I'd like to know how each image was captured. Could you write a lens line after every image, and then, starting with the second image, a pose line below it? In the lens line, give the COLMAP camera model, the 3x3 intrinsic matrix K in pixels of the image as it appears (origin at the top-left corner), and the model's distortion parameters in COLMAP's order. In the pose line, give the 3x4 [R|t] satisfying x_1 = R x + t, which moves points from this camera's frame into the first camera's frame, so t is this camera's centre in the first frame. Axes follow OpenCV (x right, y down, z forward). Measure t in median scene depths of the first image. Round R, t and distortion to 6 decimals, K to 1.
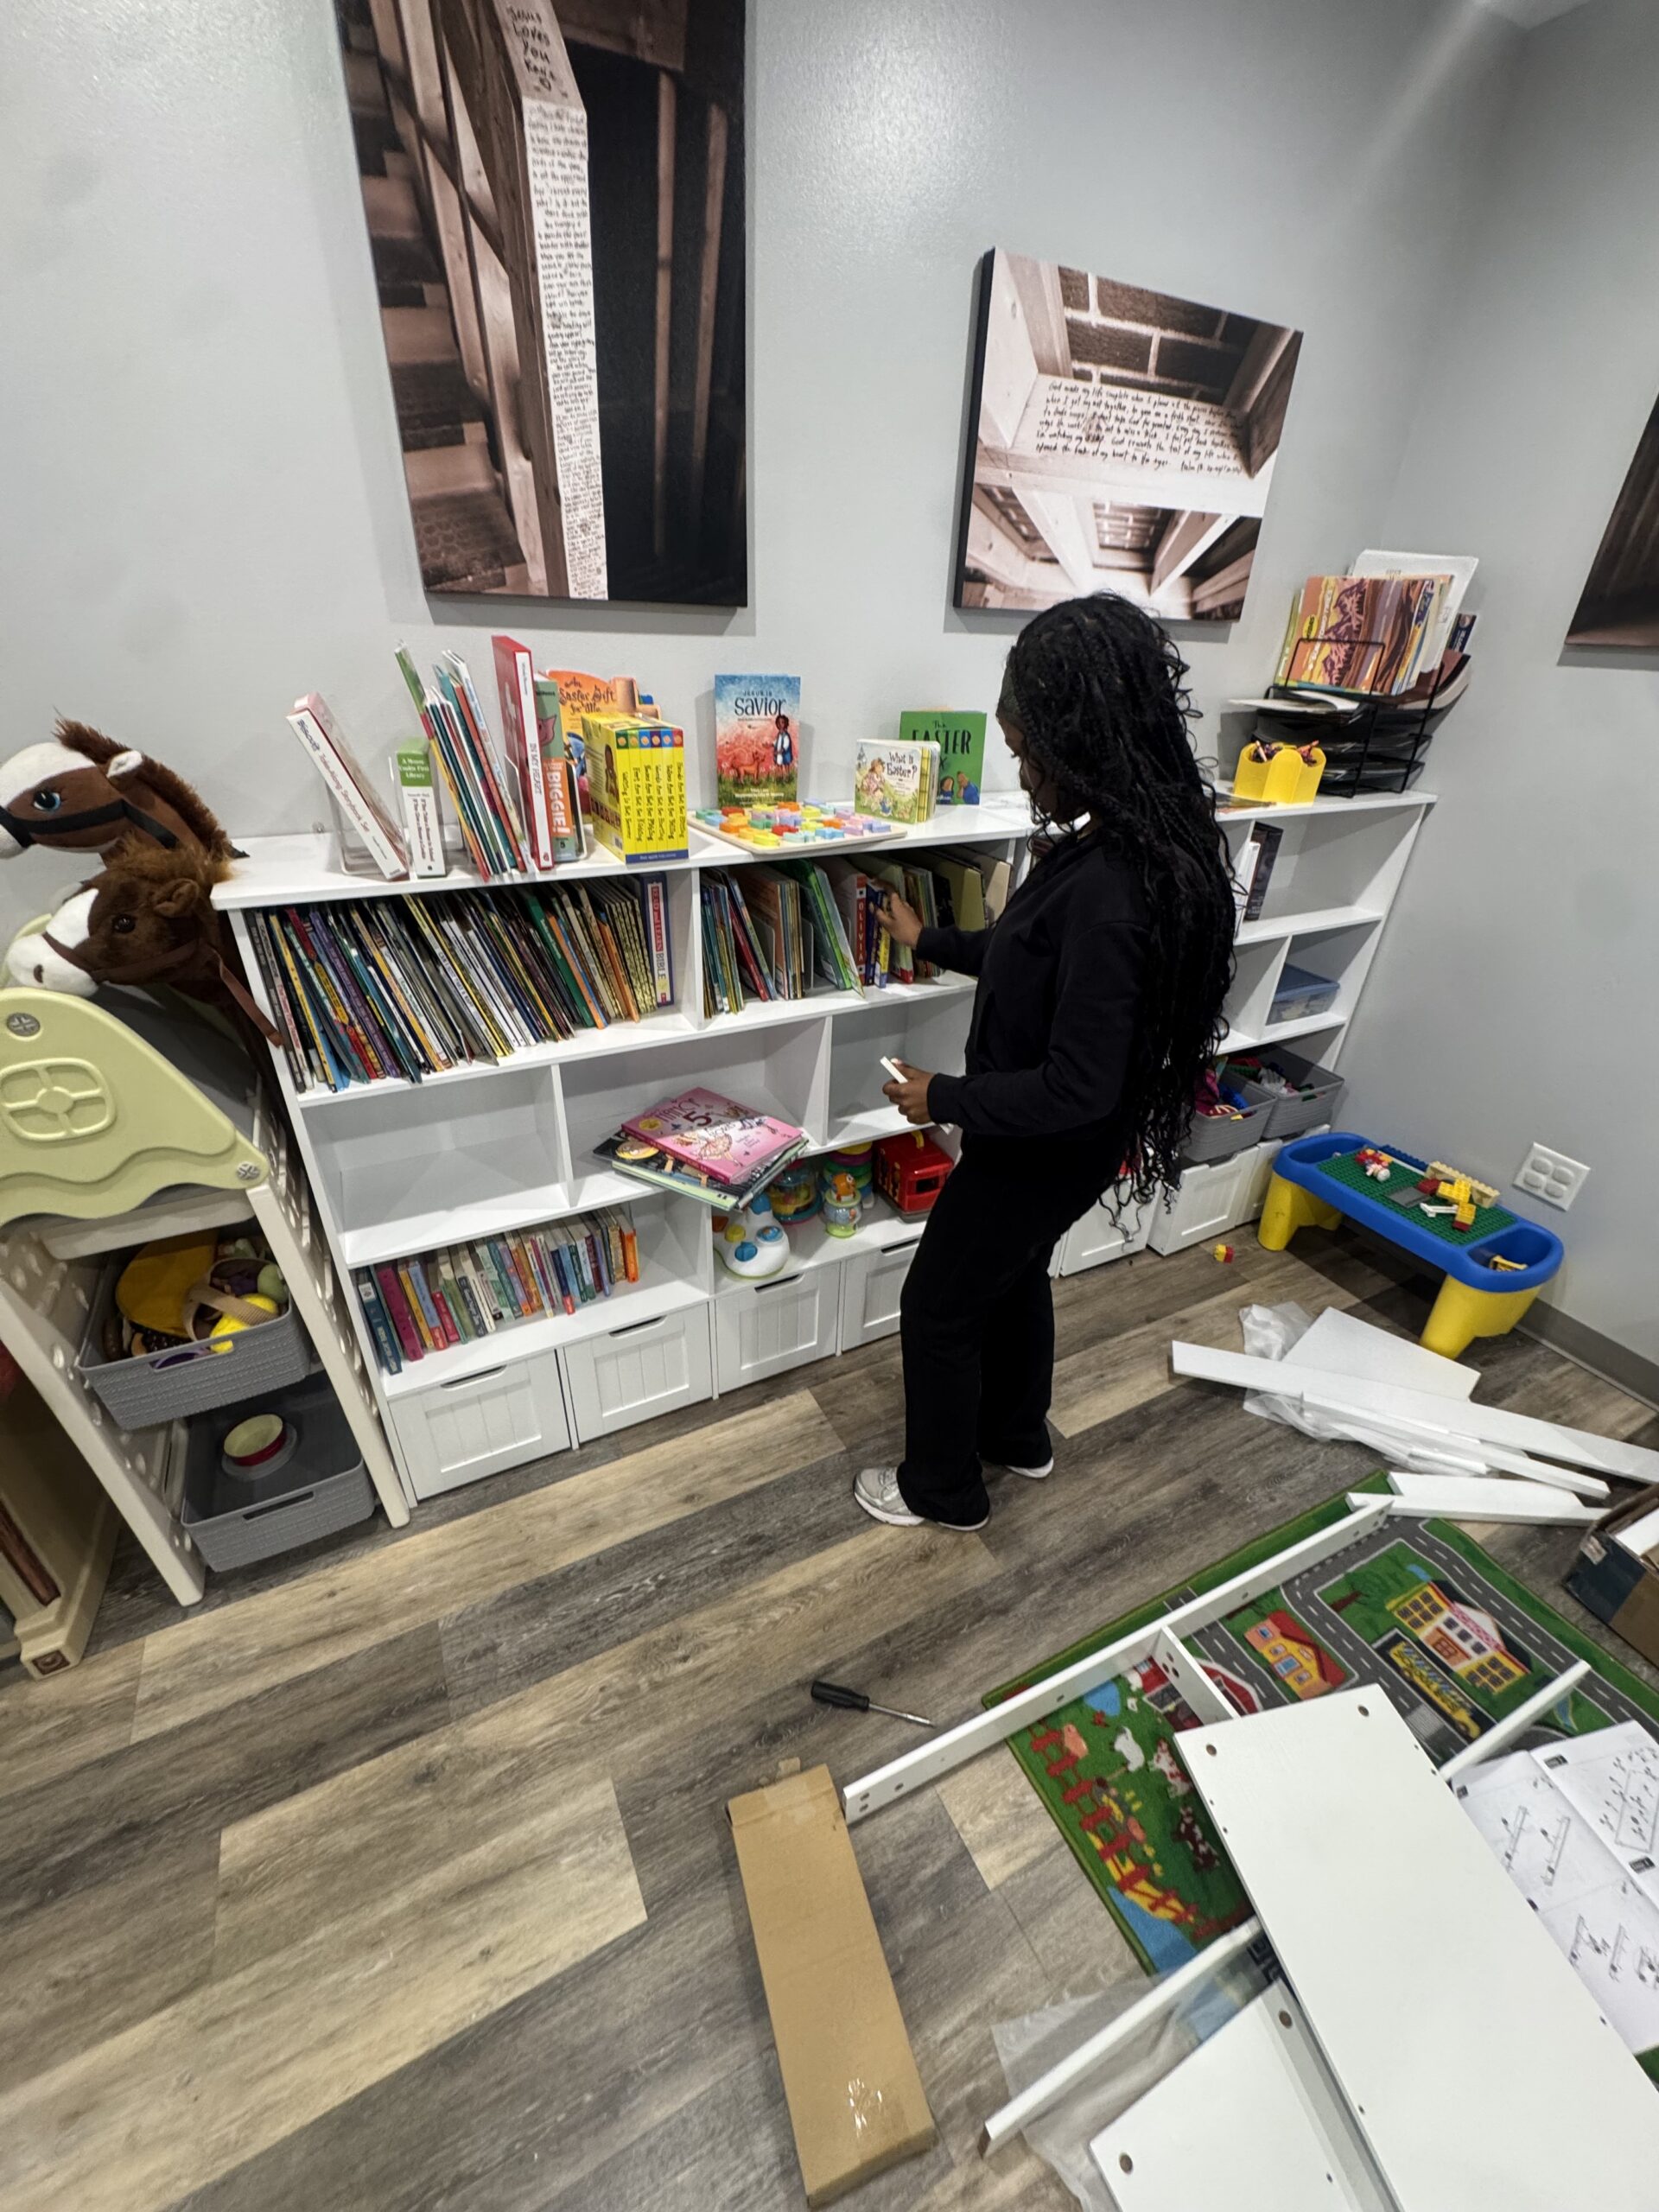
lens RADIAL K [[877.7, 0, 835.6], [0, 877.7, 1106.0], [0, 0, 1]] dist [-0.009180, 0.000293]
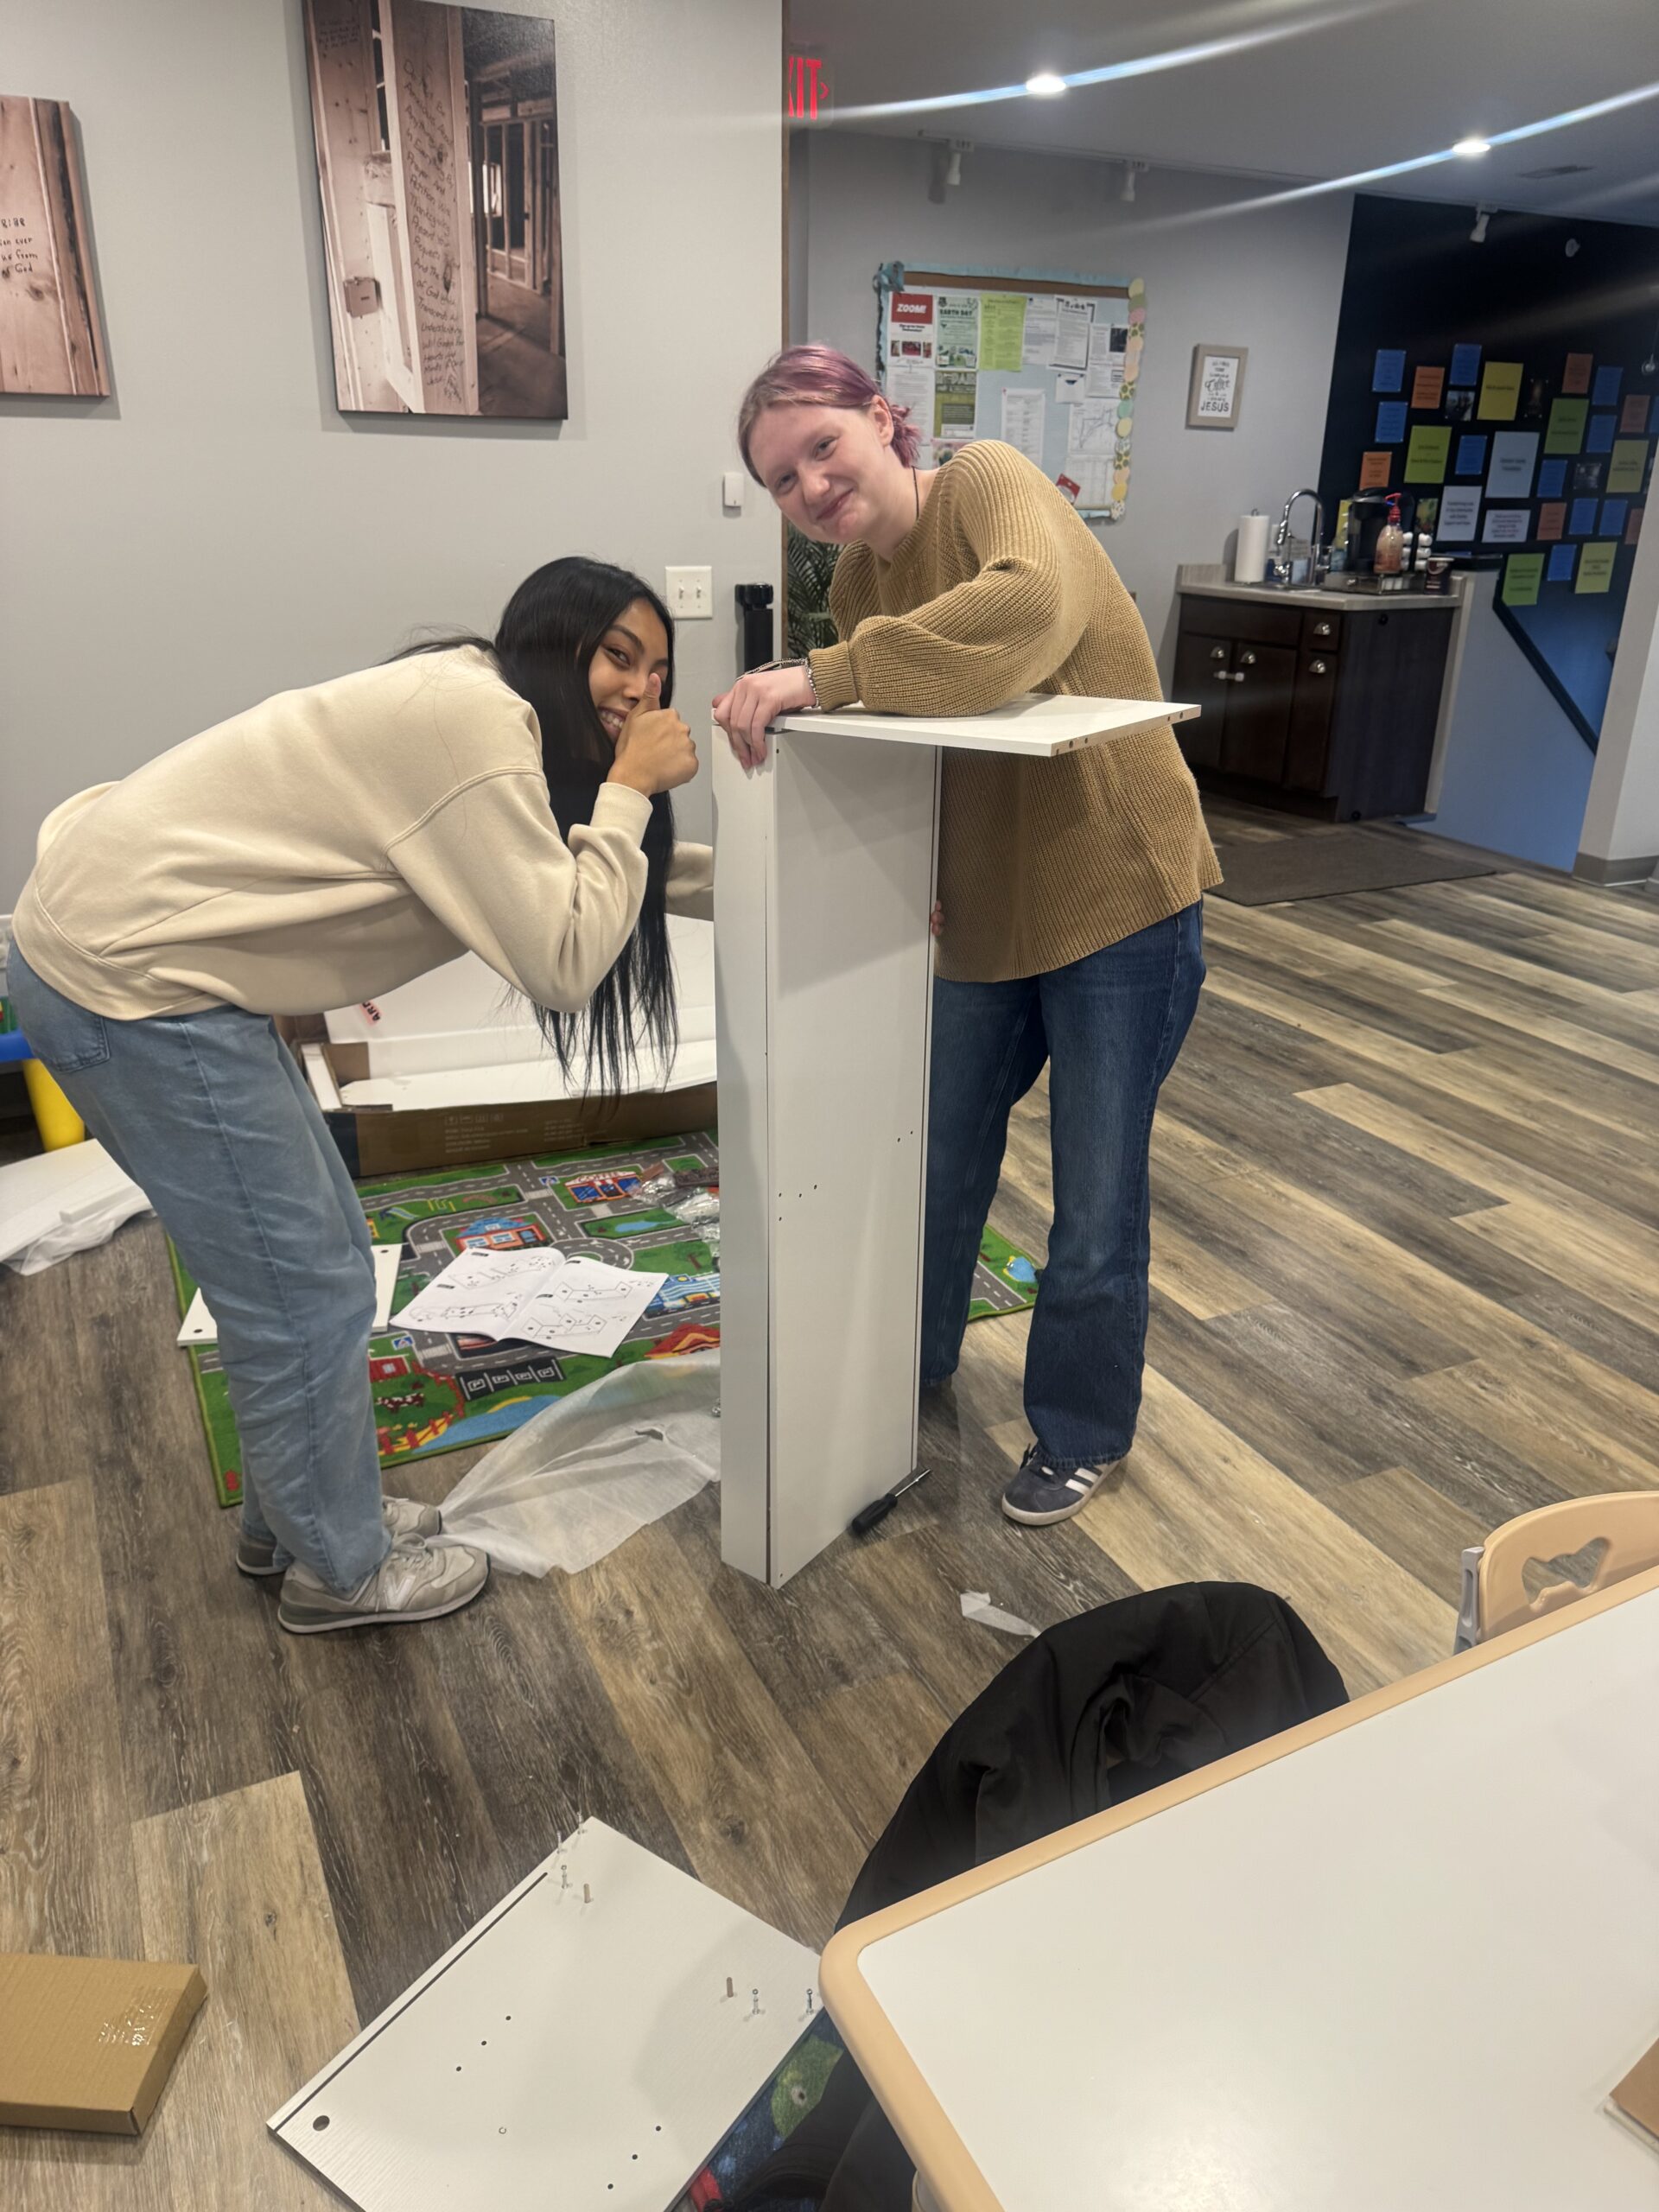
lens RADIAL K [[1534.9, 0, 829.5], [0, 1534.9, 1106.0], [0, 0, 1]] dist [-0.017074, -0.005240]
pose [[0.023240, -0.418791, 0.907785, -0.681606], [0.475709, 0.803275, 0.358399, 0.057892], [-0.879296, 0.423512, 0.217891, -0.036300]]
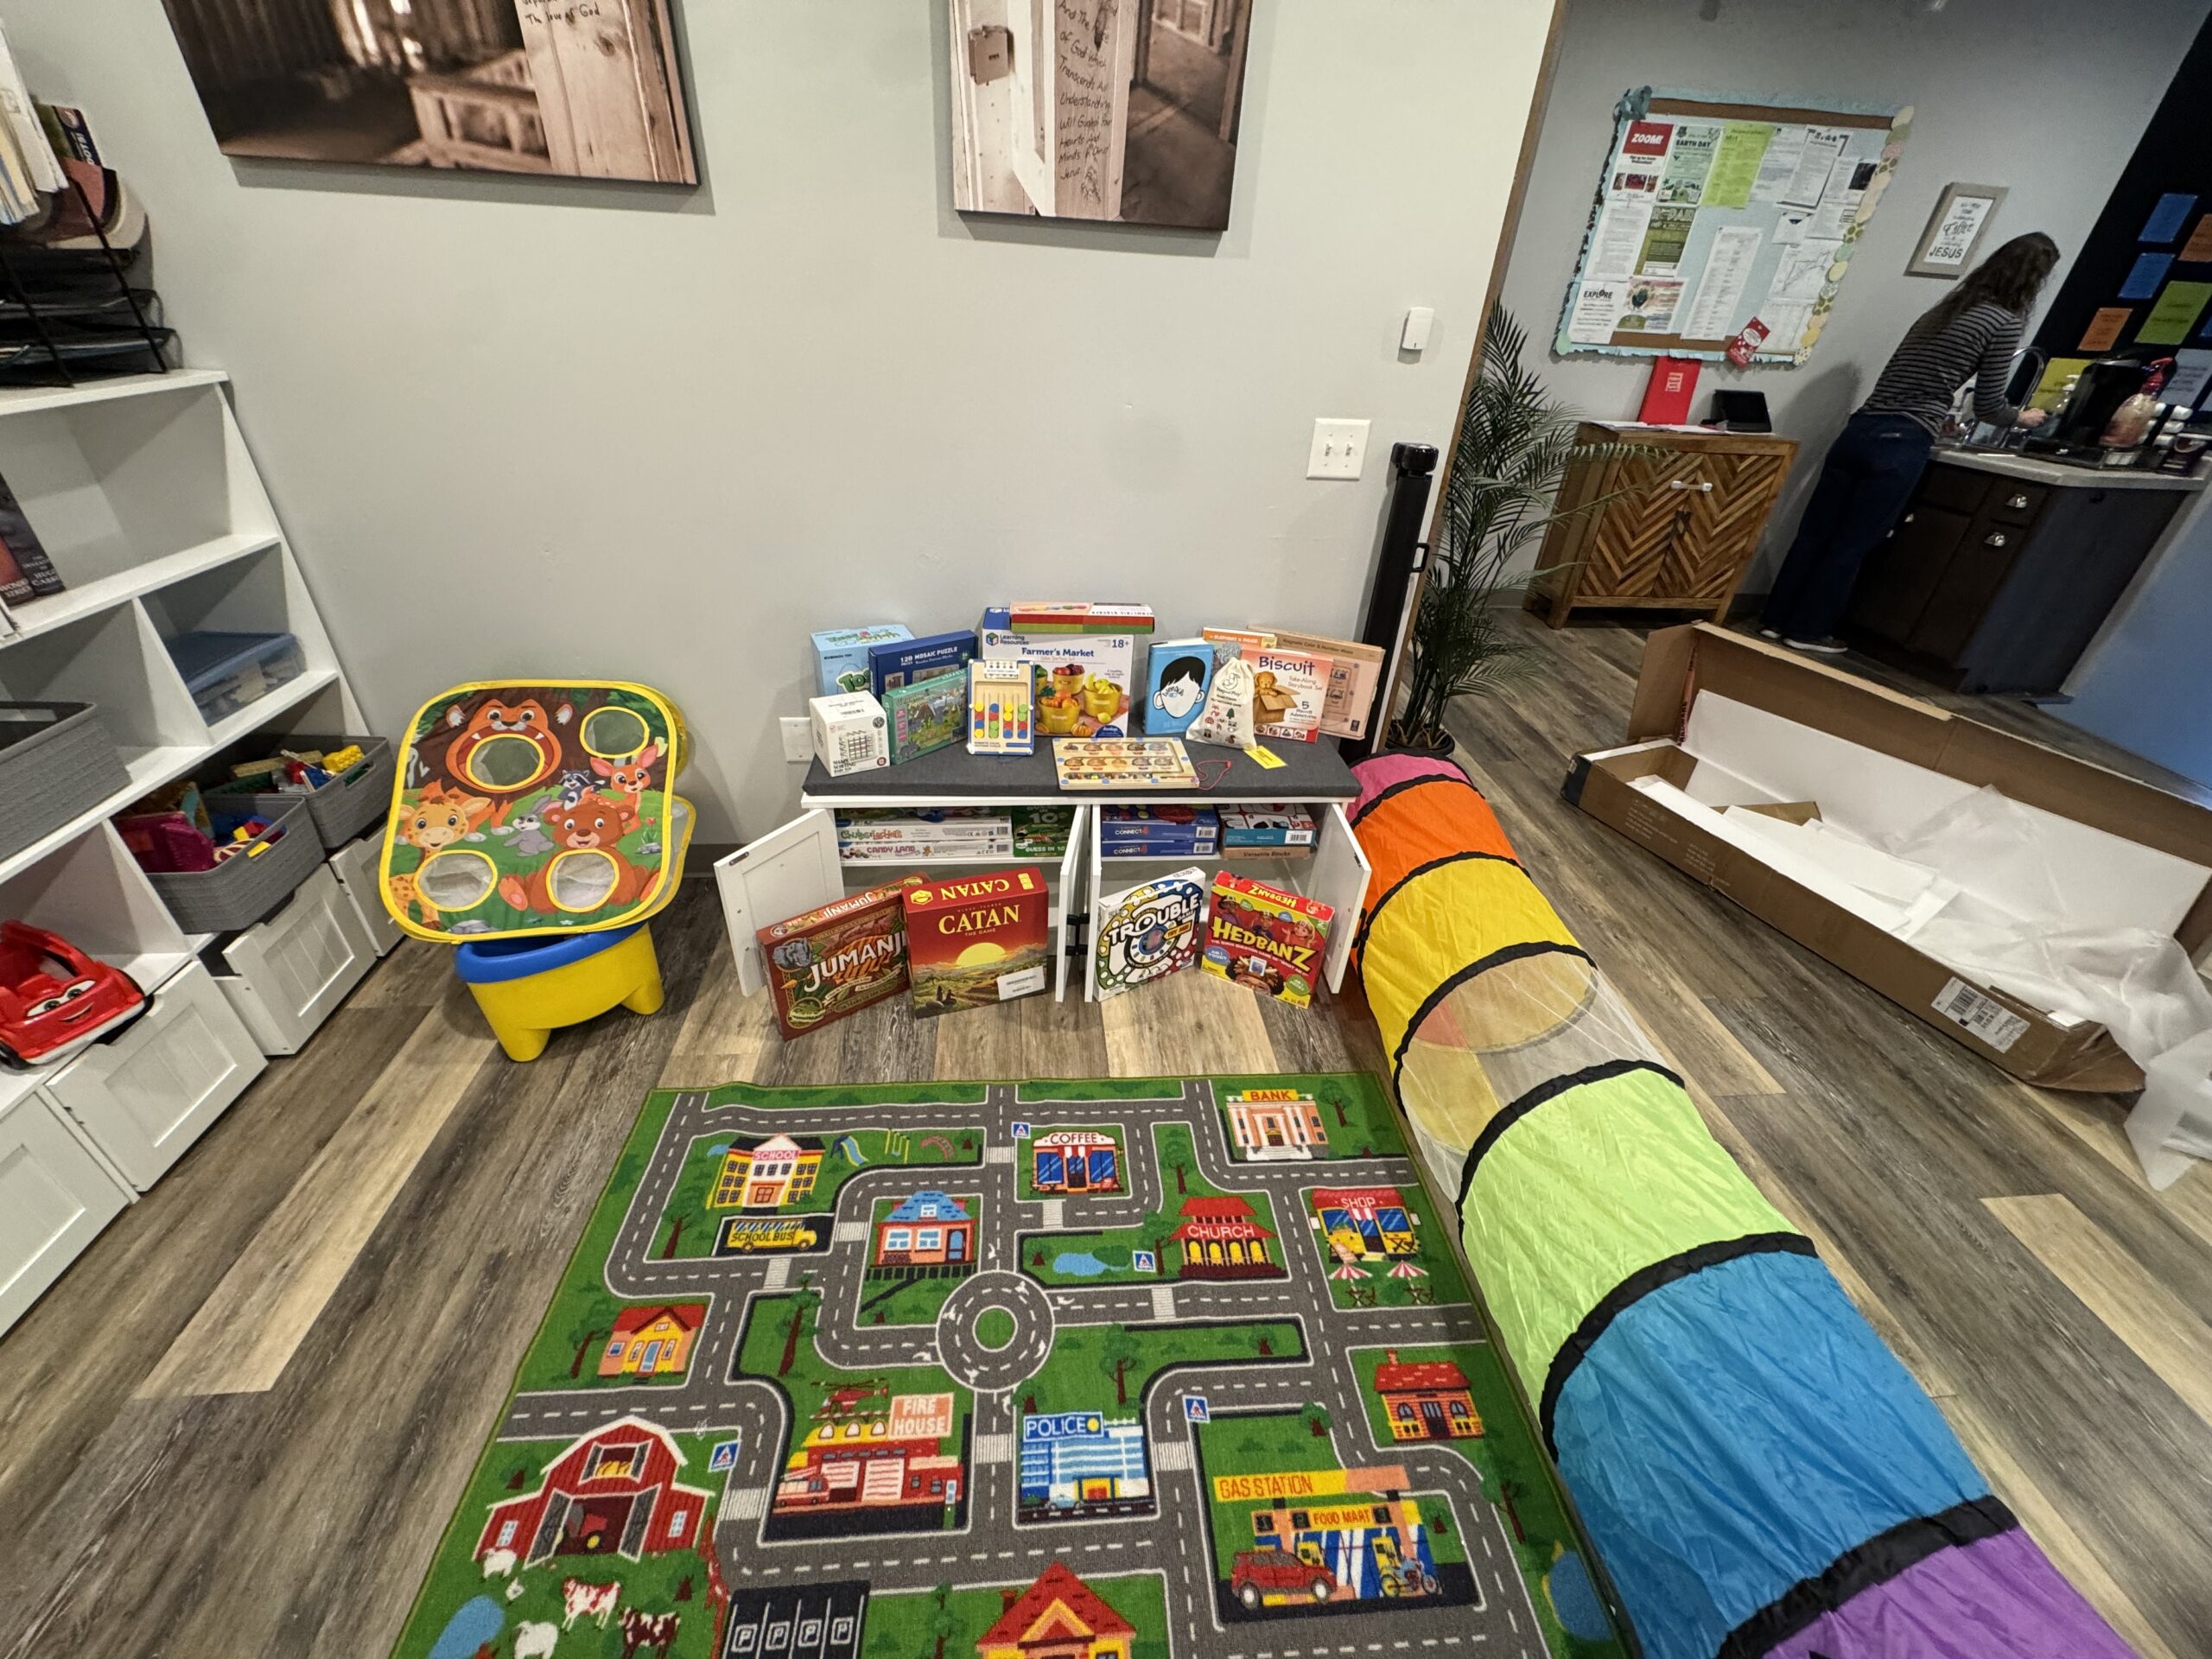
lens RADIAL K [[877.7, 0, 1083.6], [0, 877.7, 828.1], [0, 0, 1]] dist [-0.009180, 0.000293]
pose [[0.401923, -0.506413, 0.762892, 0.215277], [0.421557, 0.841939, 0.336792, 0.052270], [-0.812864, 0.186238, 0.551877, 0.031449]]
